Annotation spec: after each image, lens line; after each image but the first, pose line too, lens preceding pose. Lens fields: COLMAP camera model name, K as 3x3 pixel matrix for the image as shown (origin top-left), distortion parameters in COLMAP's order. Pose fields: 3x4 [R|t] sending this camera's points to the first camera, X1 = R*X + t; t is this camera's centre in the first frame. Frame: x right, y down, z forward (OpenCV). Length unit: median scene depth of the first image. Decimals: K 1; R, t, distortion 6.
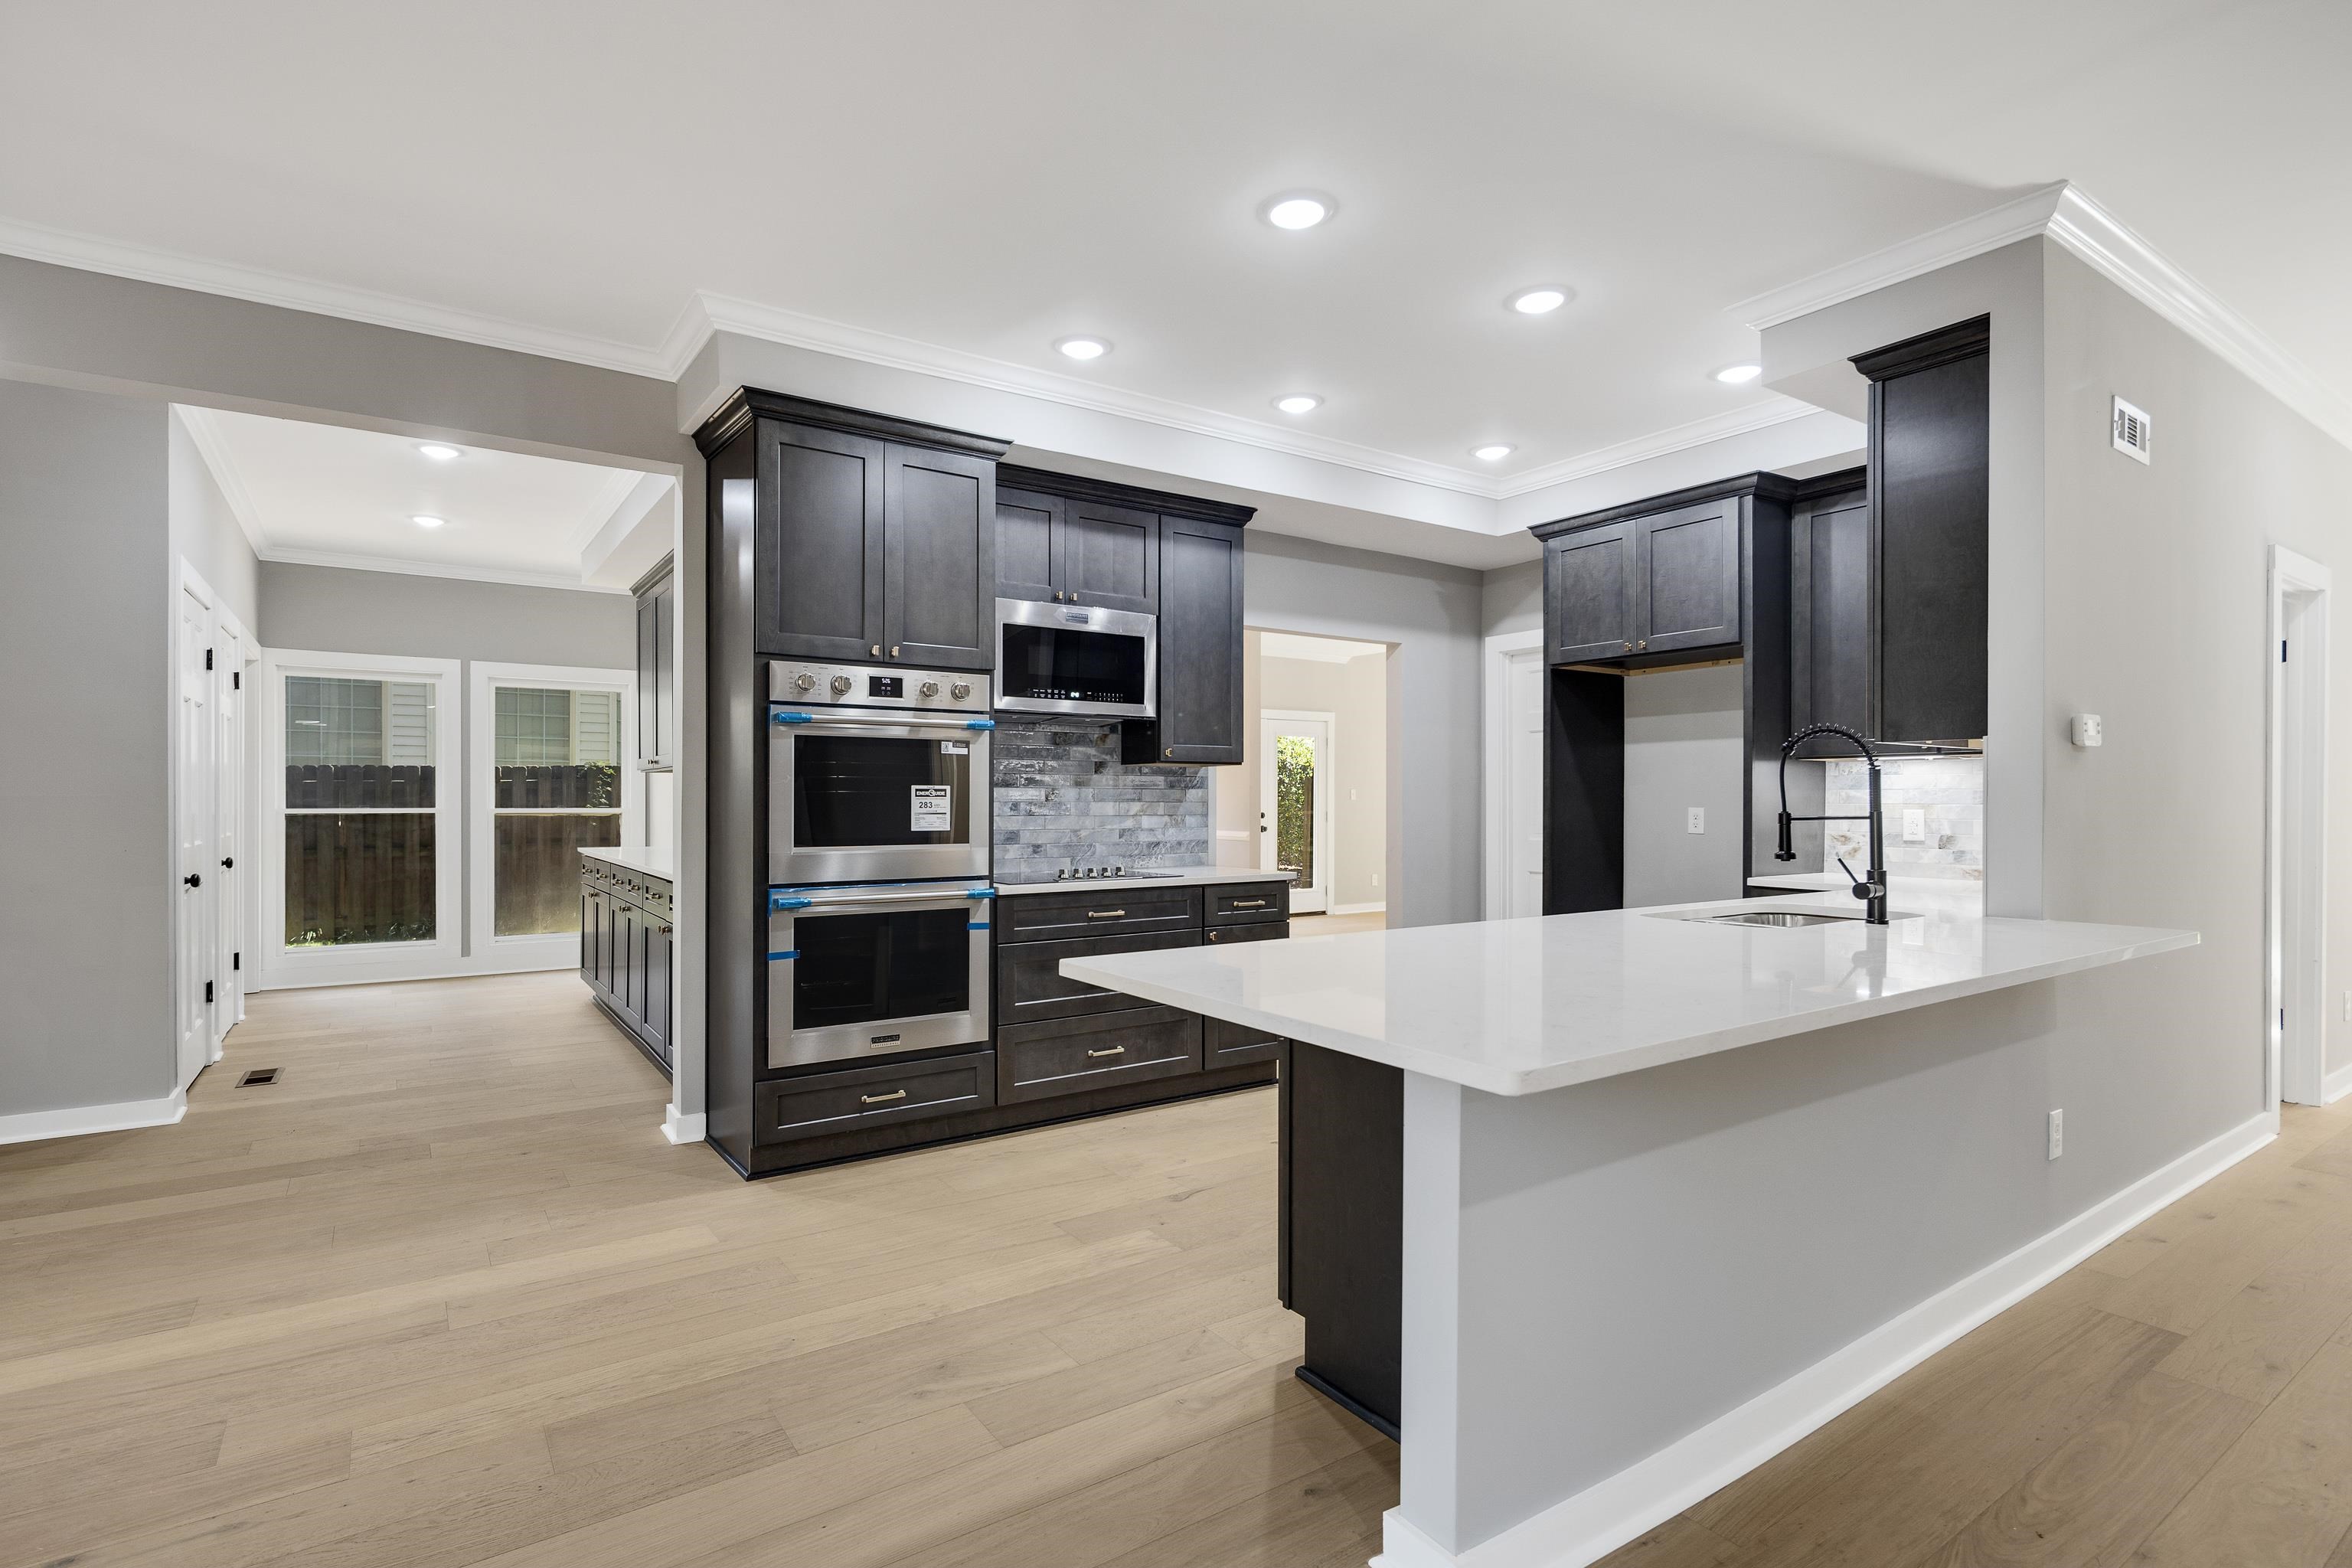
lens RADIAL K [[1129.5, 0, 1170.6], [0, 1129.5, 793.6], [0, 0, 1]] dist [0.001377, -0.001356]
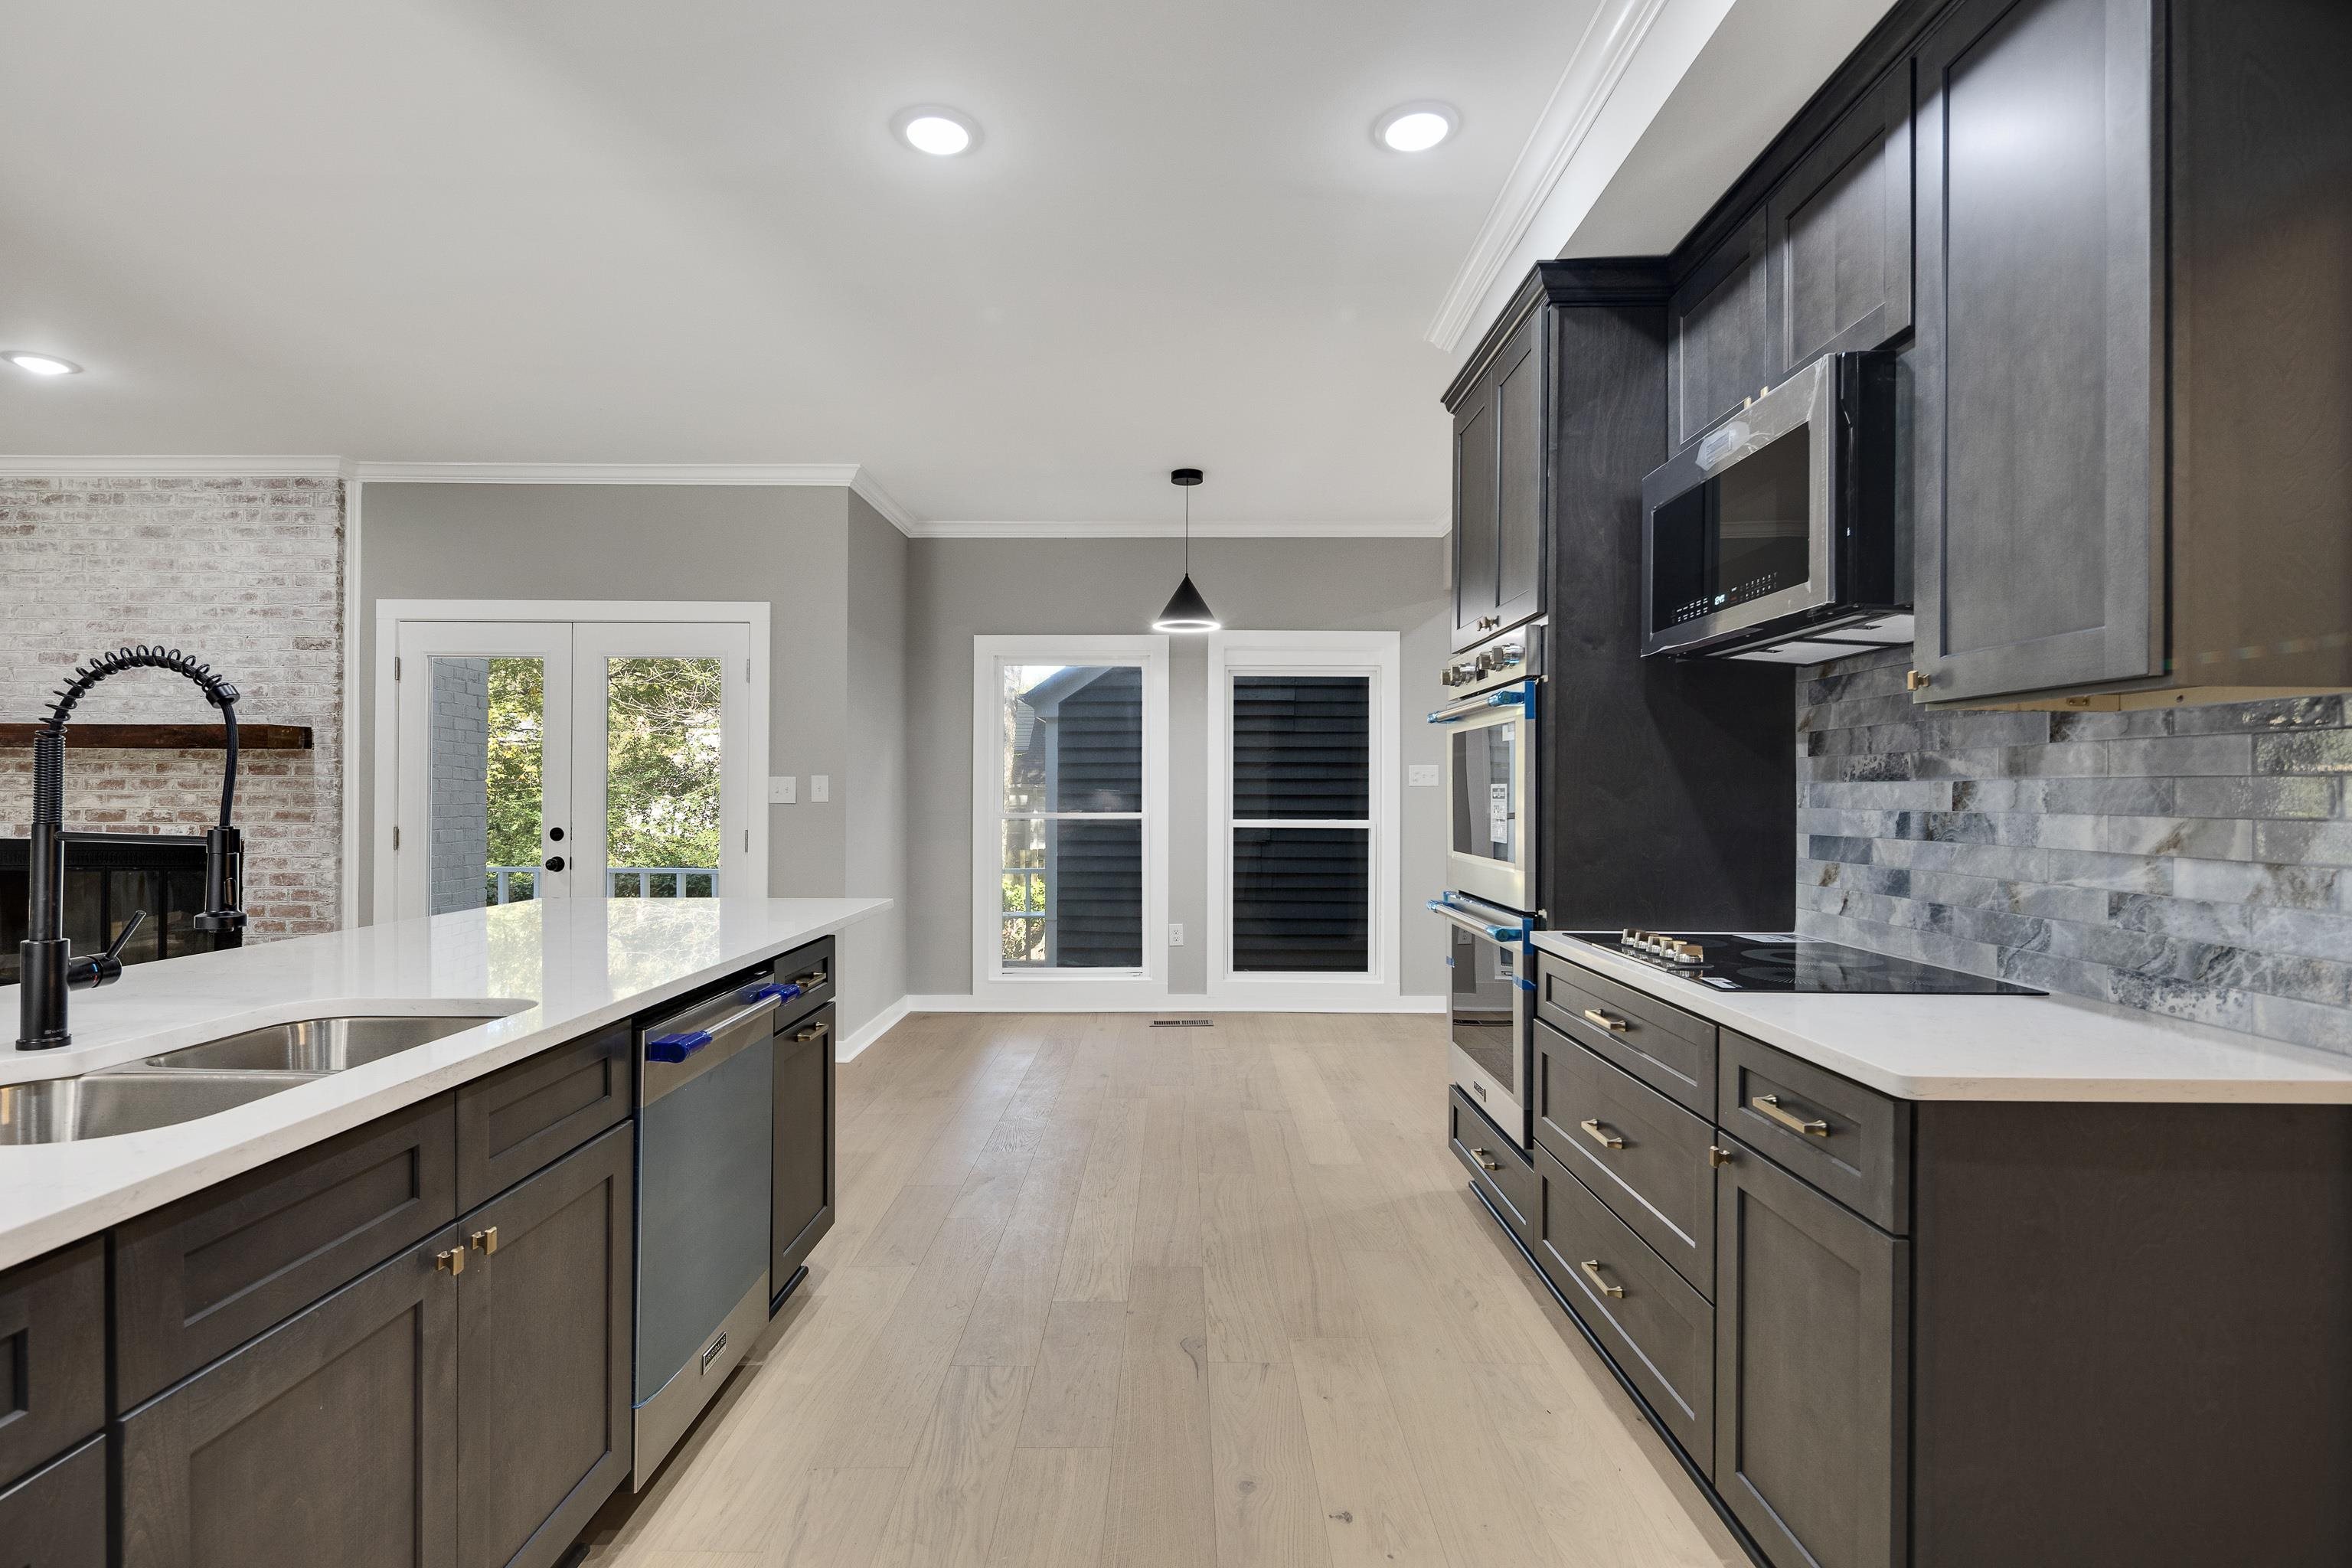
lens RADIAL K [[1129.5, 0, 1167.6], [0, 1129.5, 787.2], [0, 0, 1]] dist [0.001377, -0.001356]
pose [[-0.574733, -0.012058, -0.818252, 0.446282], [-0.007356, 0.999927, -0.009569, 0.004198], [0.818308, 0.000519, -0.574780, 1.020960]]
